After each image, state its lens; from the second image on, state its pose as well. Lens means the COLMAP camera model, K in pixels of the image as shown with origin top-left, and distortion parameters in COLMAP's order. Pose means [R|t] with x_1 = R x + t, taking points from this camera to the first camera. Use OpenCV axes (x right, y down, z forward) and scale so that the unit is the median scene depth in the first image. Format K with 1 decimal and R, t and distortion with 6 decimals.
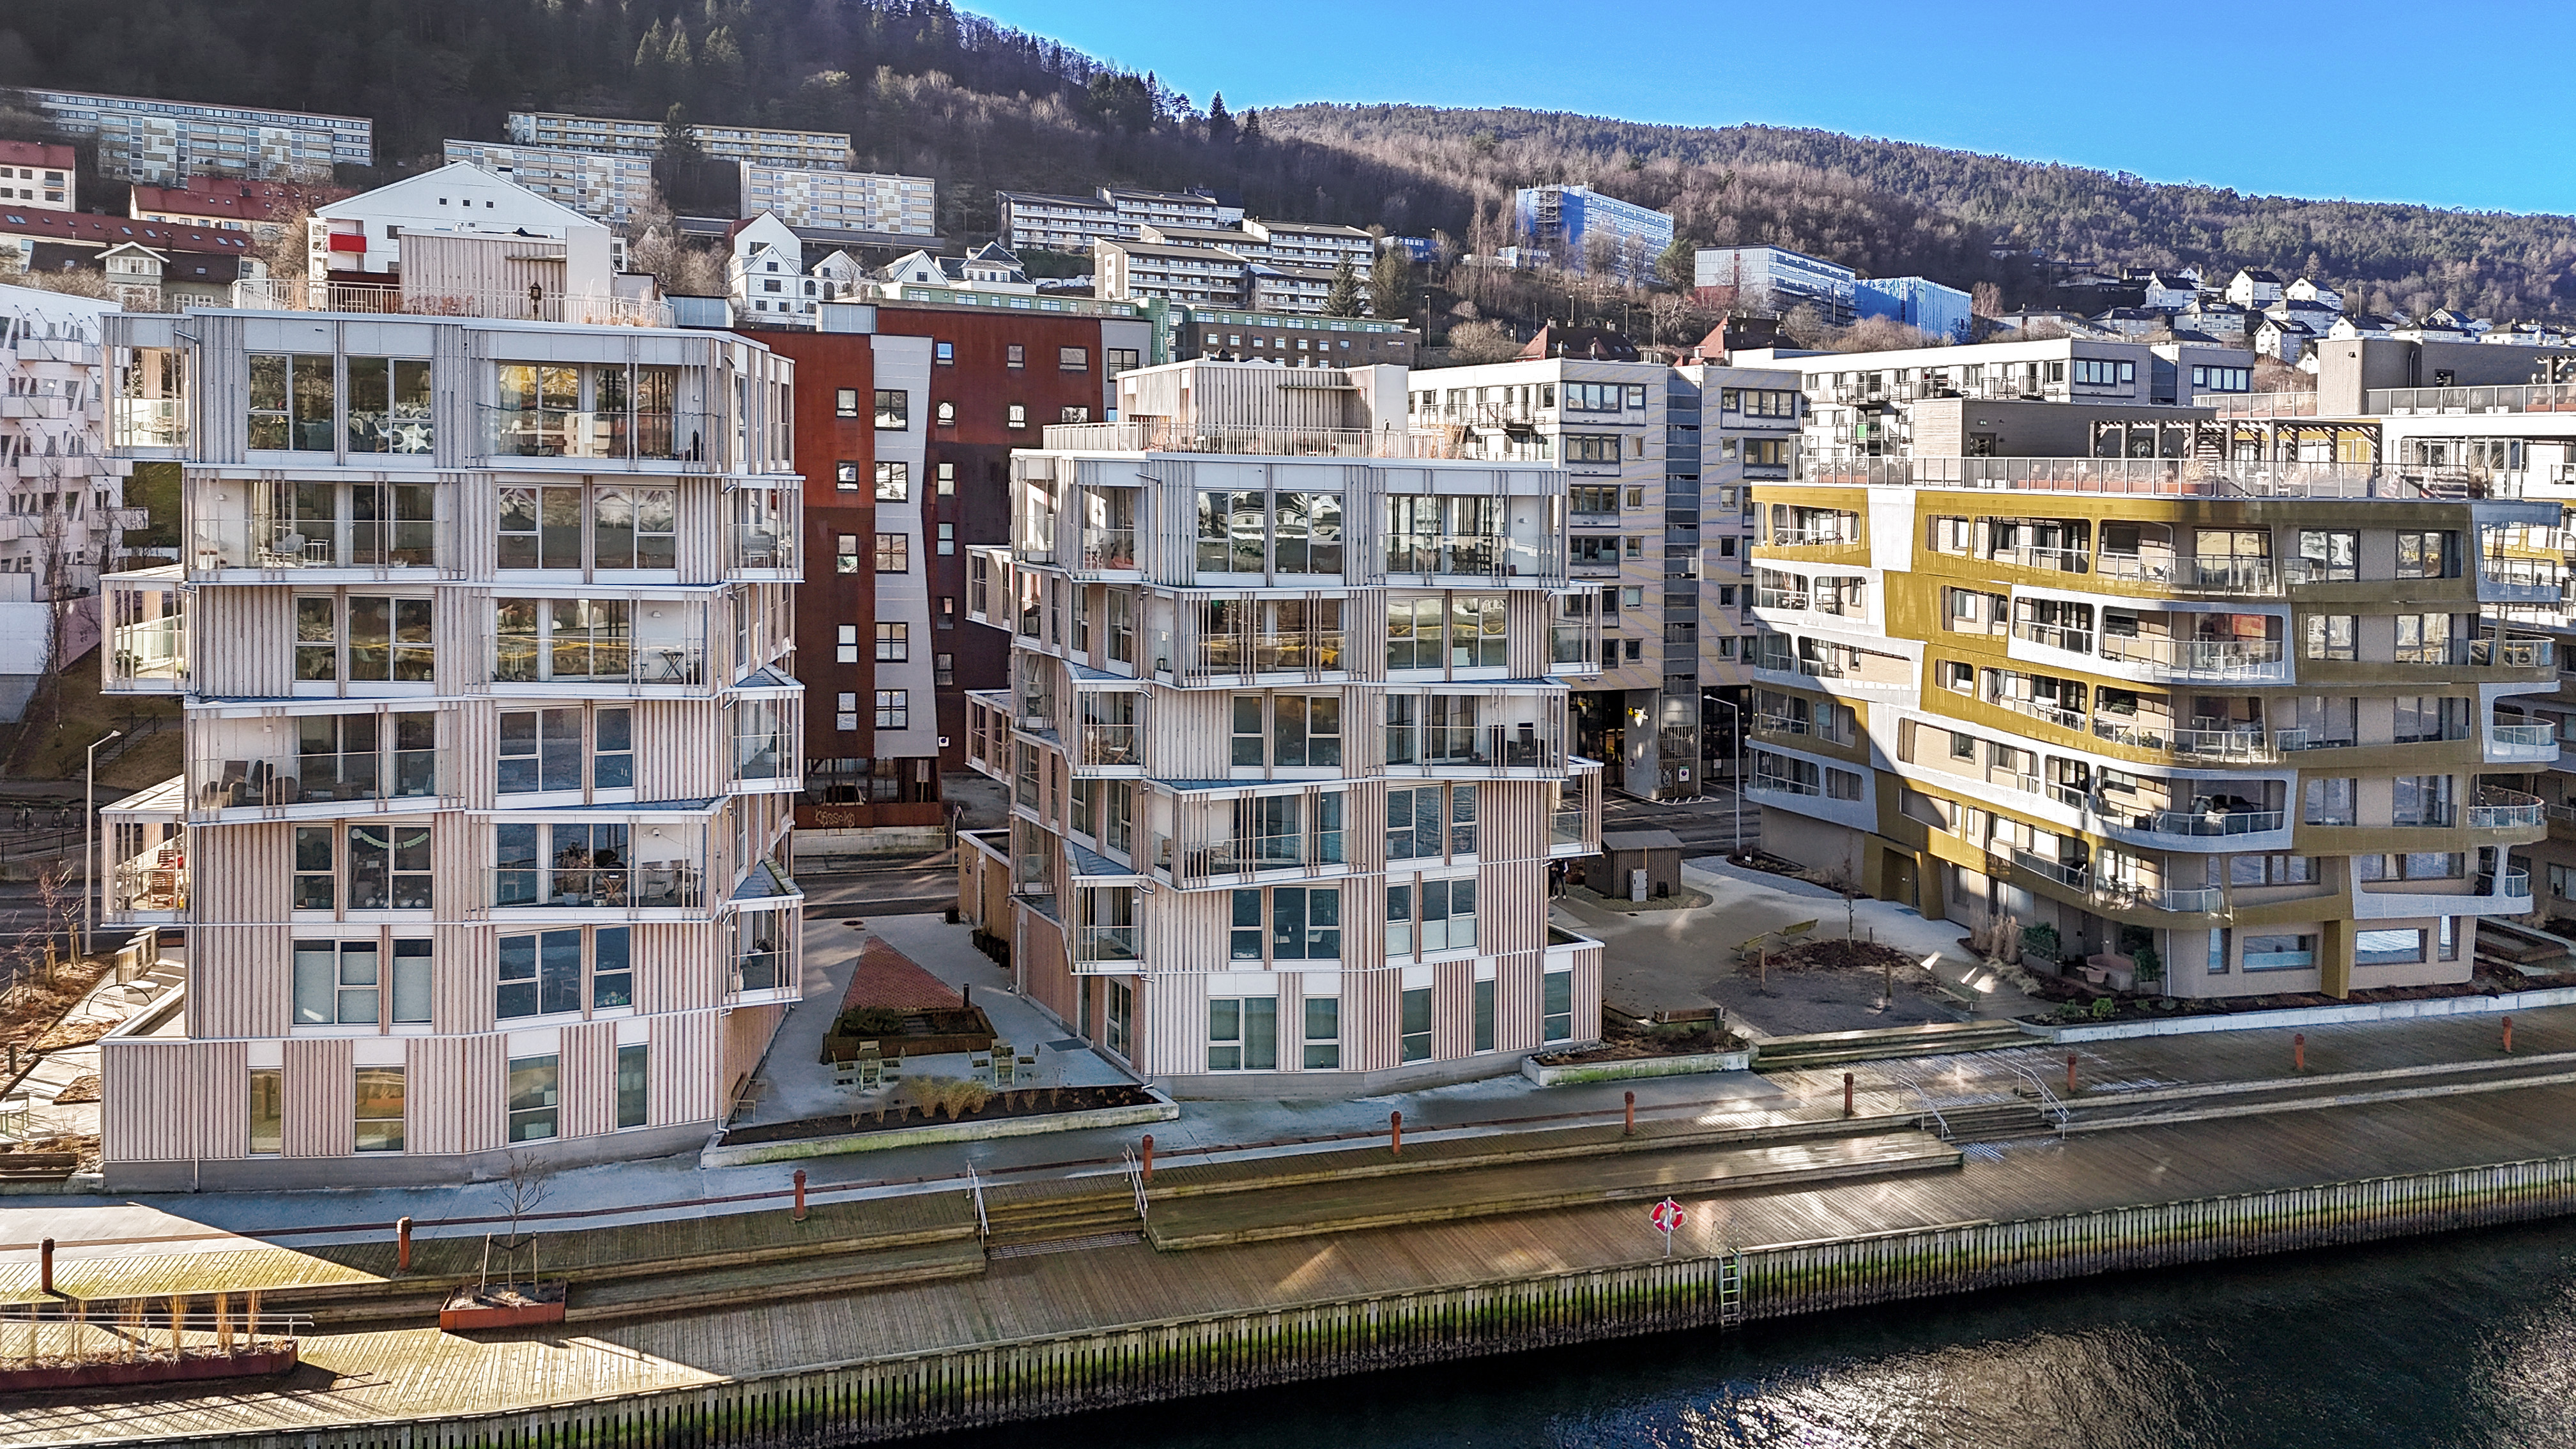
lens RADIAL K [[1635.8, 0, 1215.2], [0, 1635.8, 676.4], [0, 0, 1]] dist [0.053636, -0.031299]
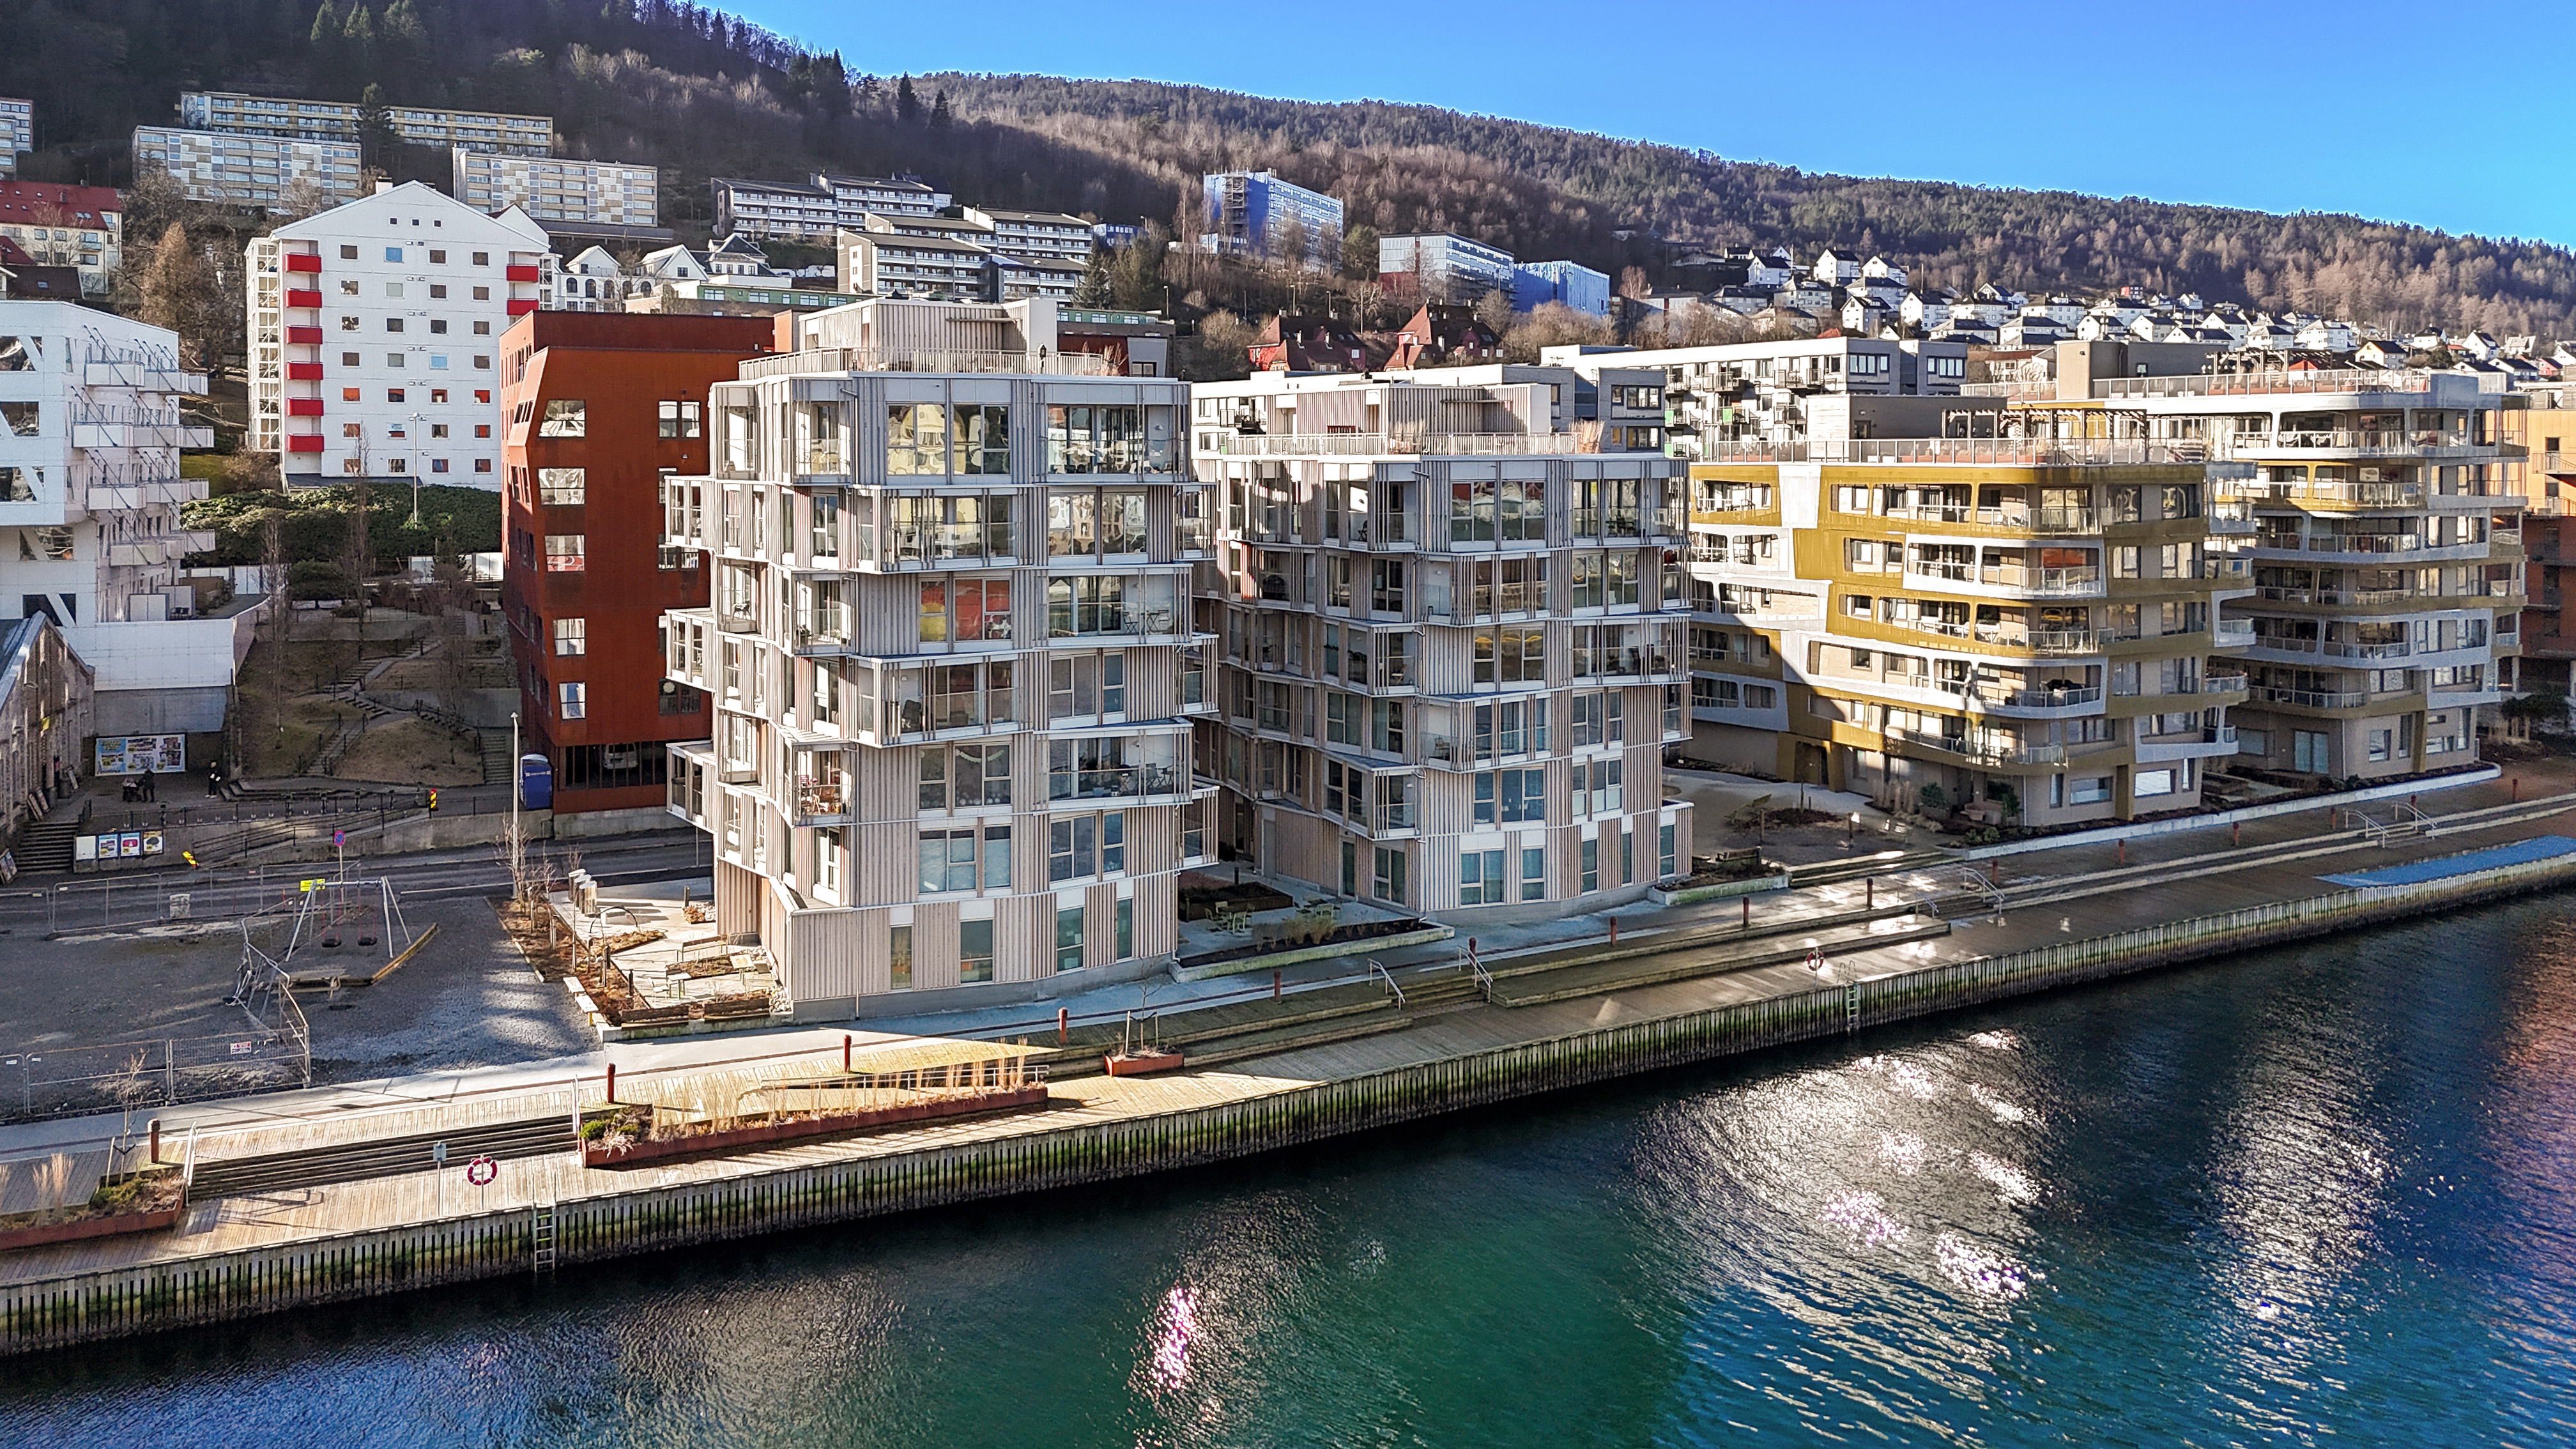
lens RADIAL K [[1657.0, 0, 1211.9], [0, 1657.0, 721.5], [0, 0, 1]] dist [0.052045, -0.033417]
pose [[0.980263, -0.057057, 0.189287, -0.304662], [0.050705, 0.997981, 0.038240, 0.014631], [-0.191087, -0.027888, 0.981177, -0.210764]]
